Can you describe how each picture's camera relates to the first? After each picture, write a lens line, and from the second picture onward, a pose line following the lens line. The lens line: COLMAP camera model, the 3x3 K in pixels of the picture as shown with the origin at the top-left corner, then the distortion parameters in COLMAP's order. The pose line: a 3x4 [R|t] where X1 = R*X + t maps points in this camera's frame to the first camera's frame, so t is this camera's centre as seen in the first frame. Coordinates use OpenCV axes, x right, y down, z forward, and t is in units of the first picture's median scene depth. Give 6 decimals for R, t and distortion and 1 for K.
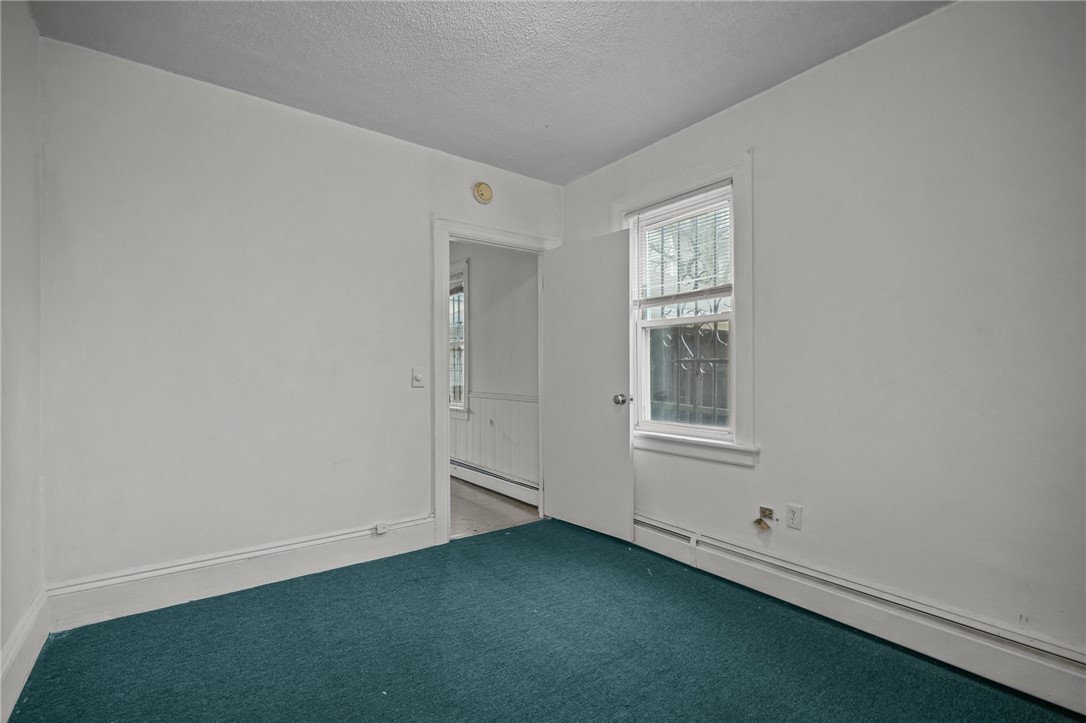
lens RADIAL K [[496.5, 0, 547.2], [0, 496.5, 365.4], [0, 0, 1]] dist [-0.002077, 0.000101]
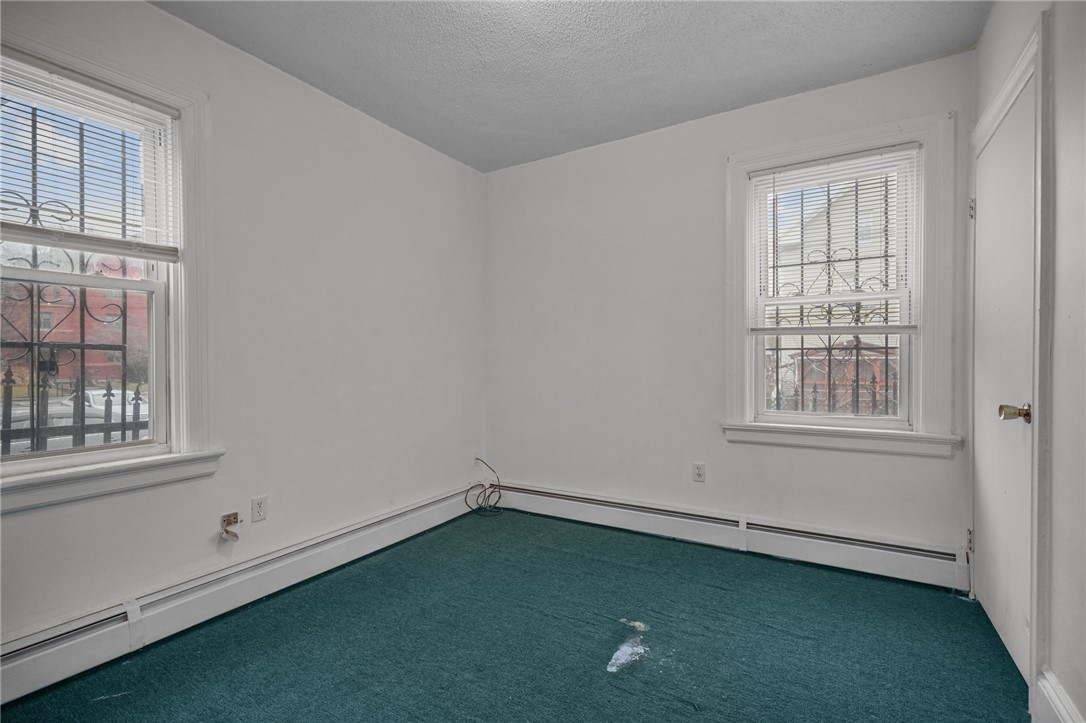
lens RADIAL K [[496.5, 0, 547.2], [0, 496.5, 362.1], [0, 0, 1]] dist [-0.002077, 0.000101]
pose [[-0.387156, -0.000393, 0.922014, -0.584140], [-0.003229, 0.999994, -0.000929, 0.012815], [-0.922009, -0.003337, -0.387155, 0.798197]]
